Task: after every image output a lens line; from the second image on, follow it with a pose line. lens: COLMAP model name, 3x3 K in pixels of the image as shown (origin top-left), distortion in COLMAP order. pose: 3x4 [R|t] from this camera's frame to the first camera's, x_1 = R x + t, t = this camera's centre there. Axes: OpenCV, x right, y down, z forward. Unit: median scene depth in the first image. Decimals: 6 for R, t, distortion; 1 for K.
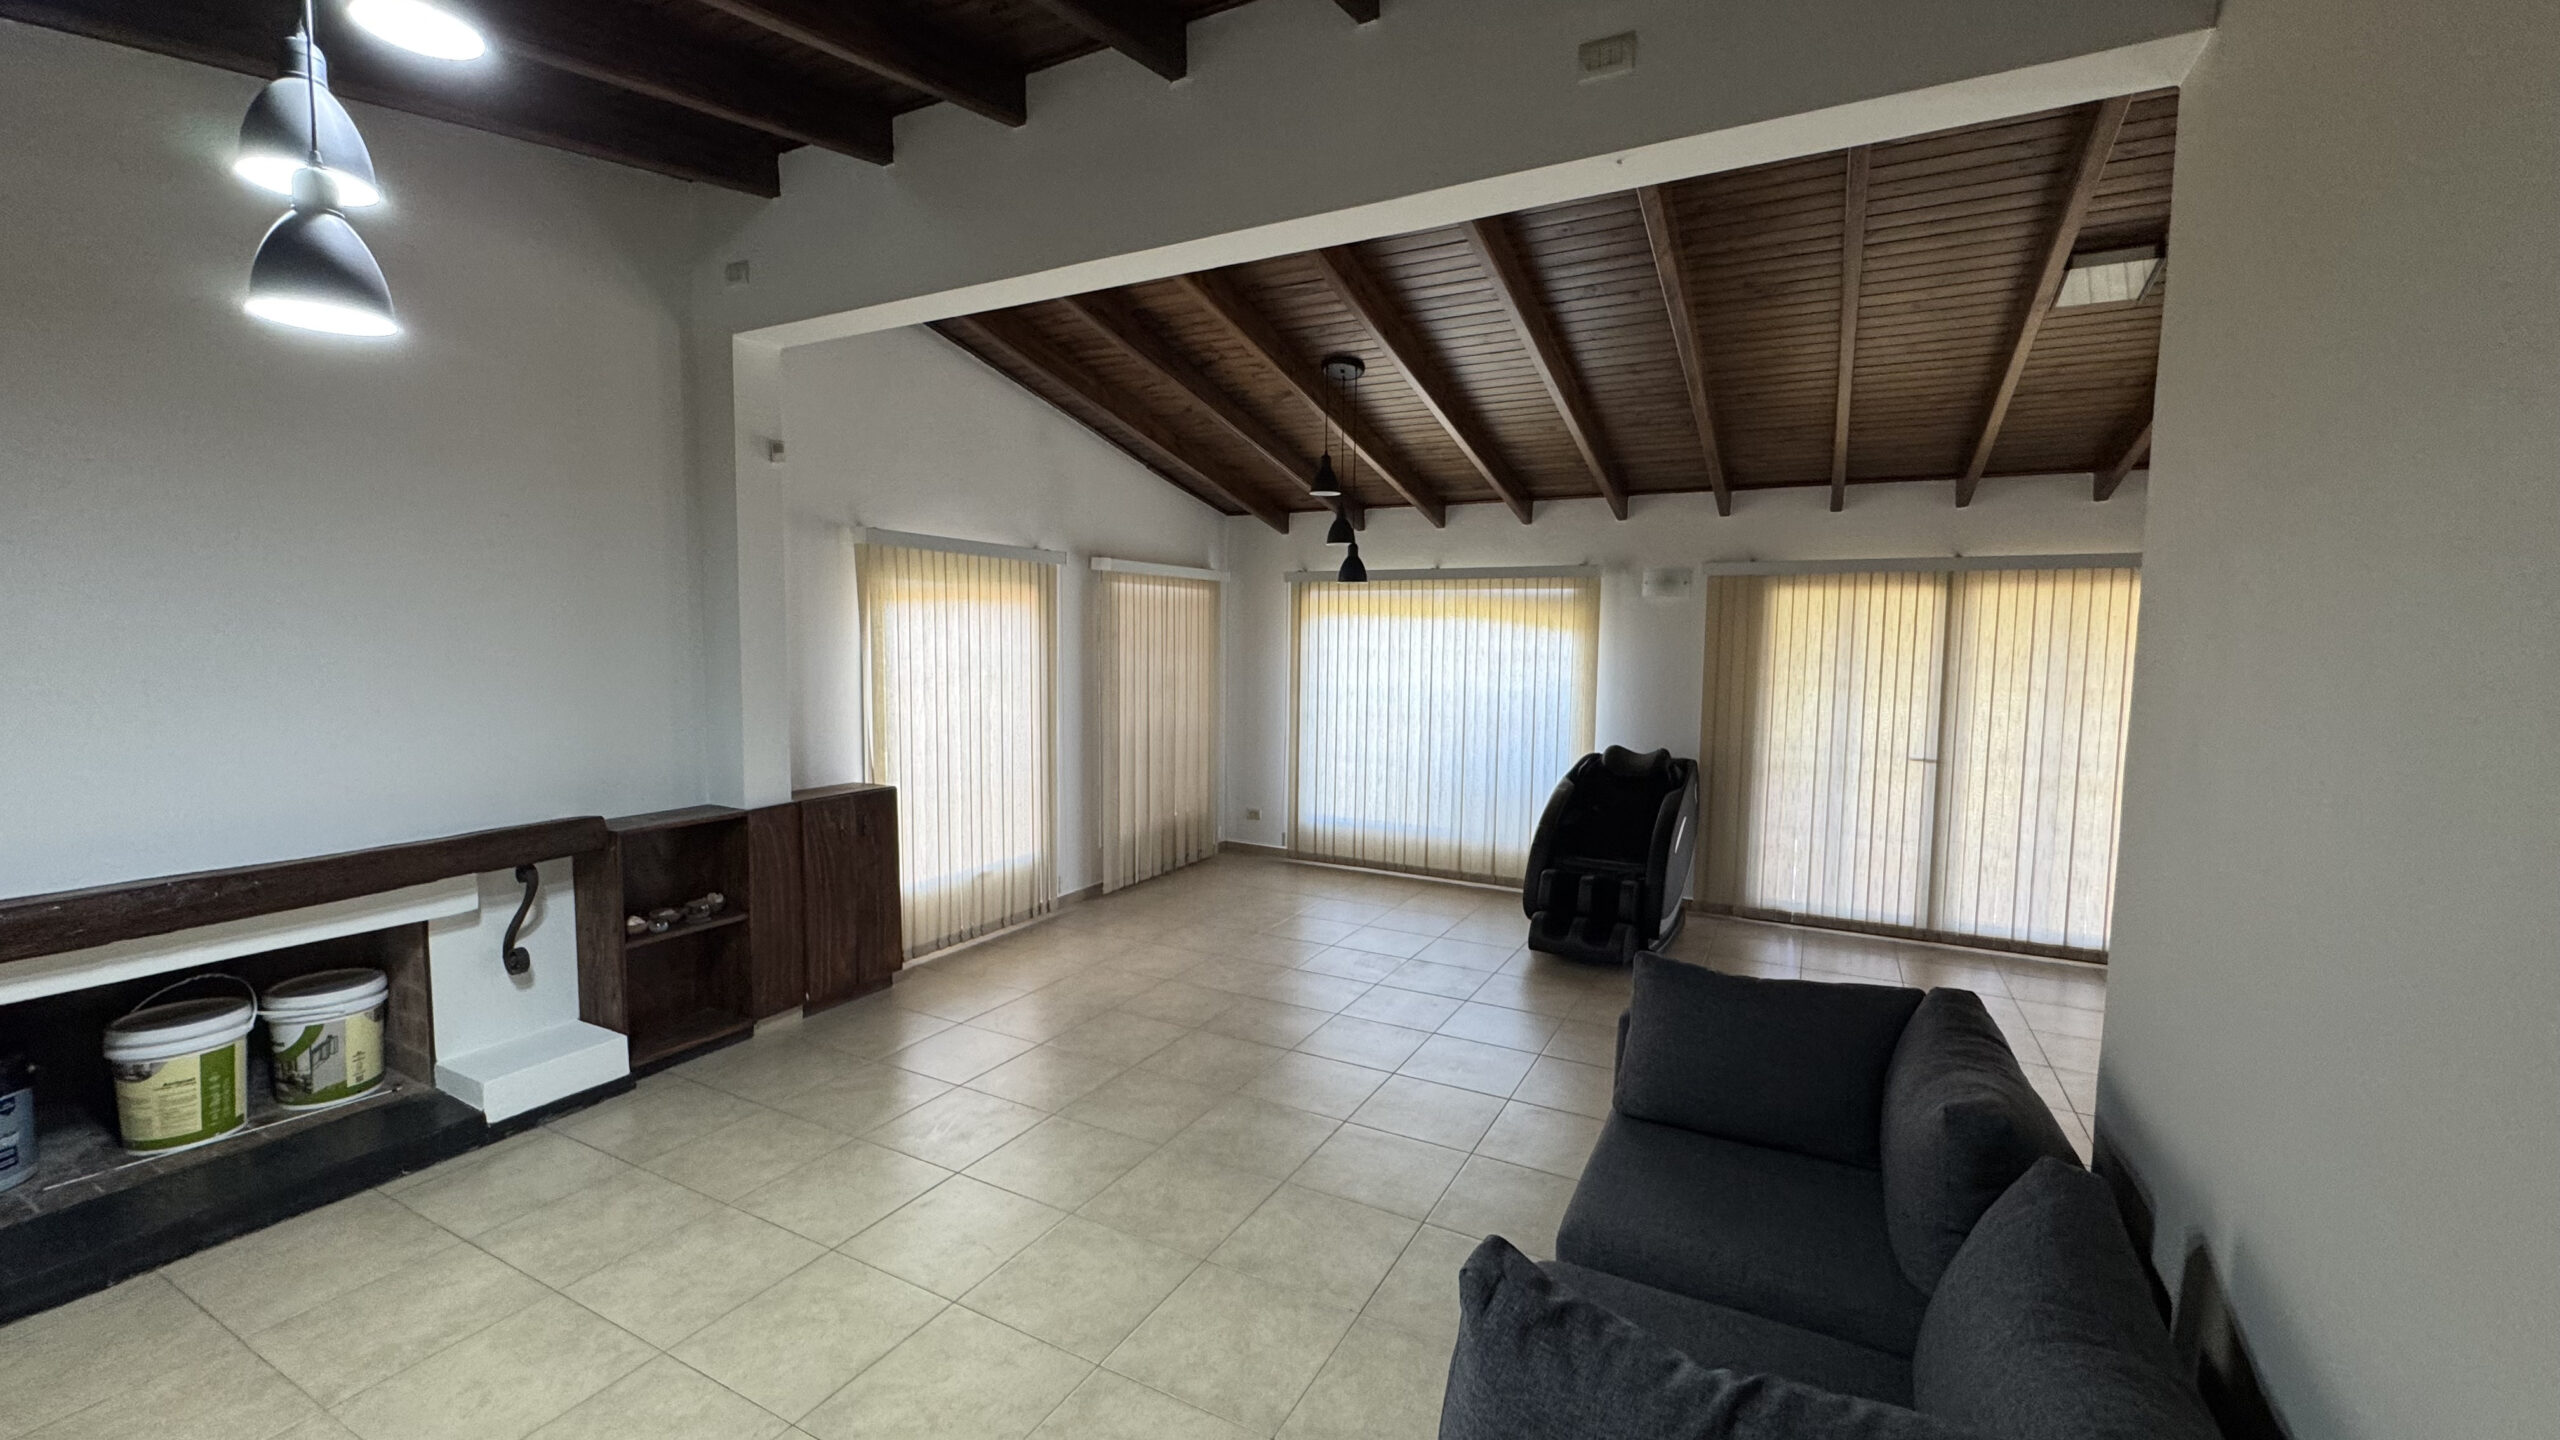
lens RADIAL K [[1021.9, 0, 1267.3], [0, 1021.9, 710.8], [0, 0, 1]] dist [-0.001456, 0.000519]
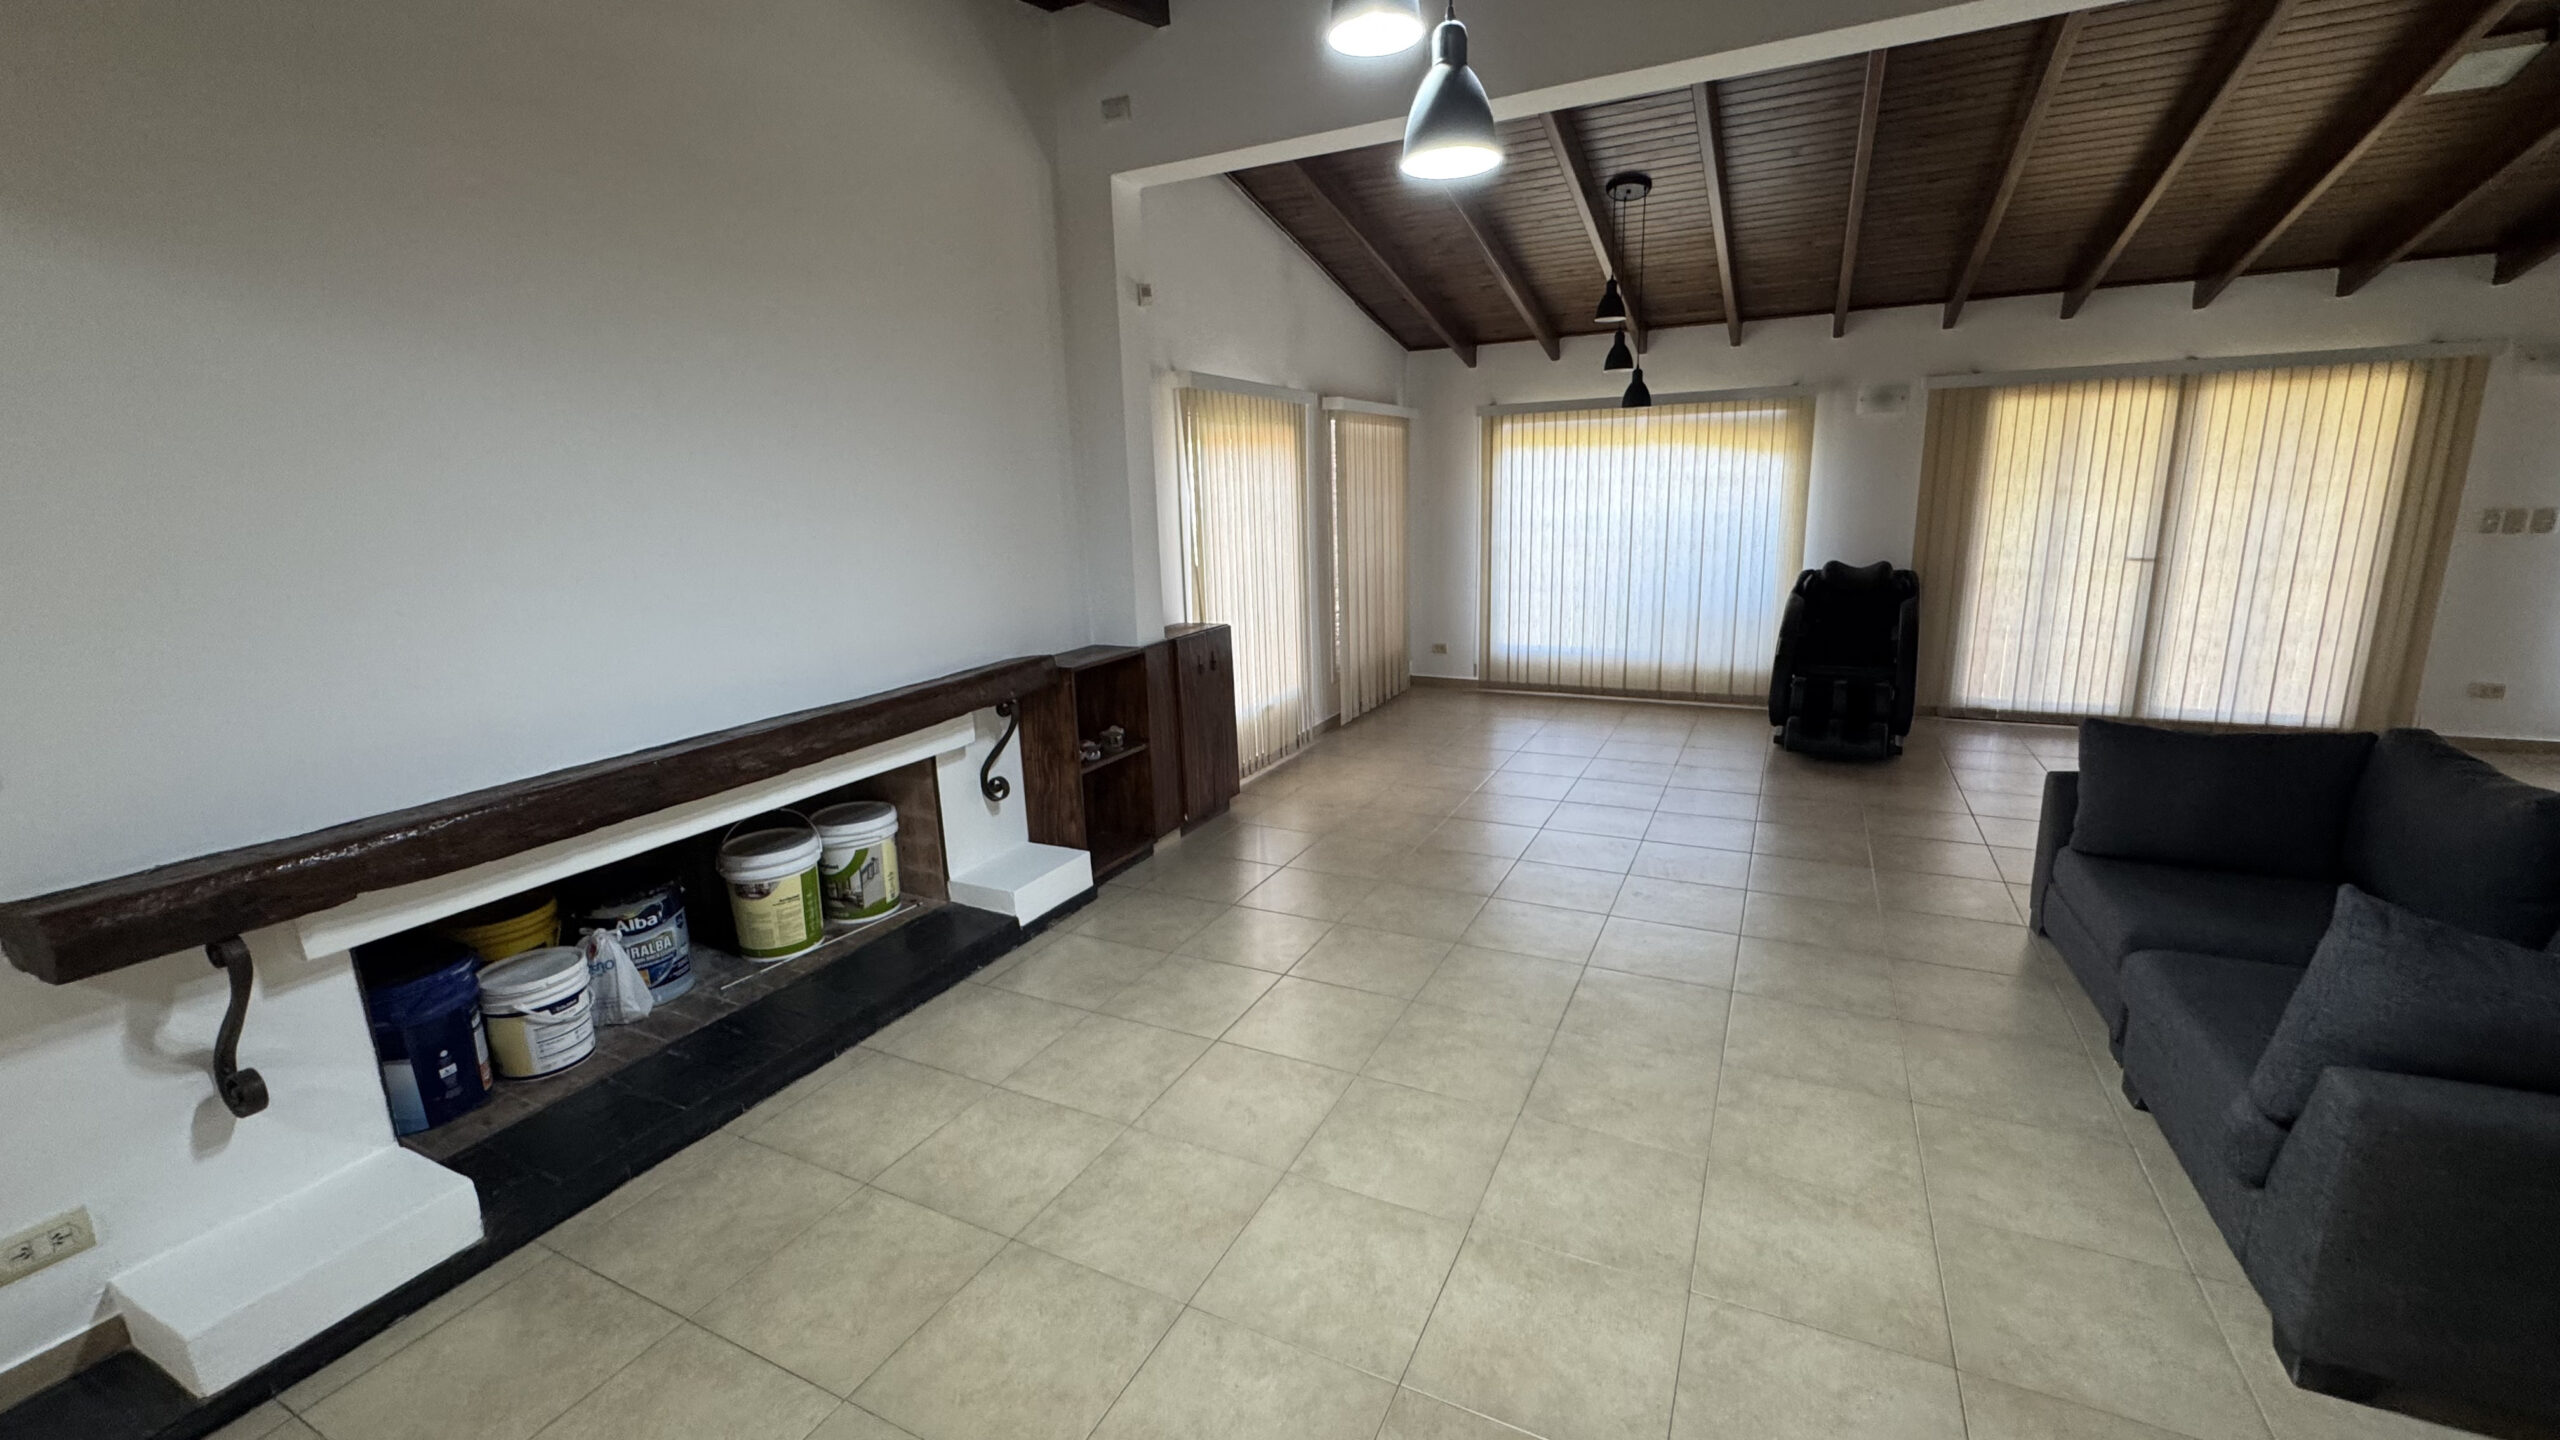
lens RADIAL K [[1021.9, 0, 1289.7], [0, 1021.9, 711.2], [0, 0, 1]] dist [-0.001456, 0.000519]
pose [[0.998669, -0.048183, 0.018417, -0.282294], [0.045042, 0.988569, 0.143884, 0.012045], [-0.025139, -0.142863, 0.989423, -0.053101]]
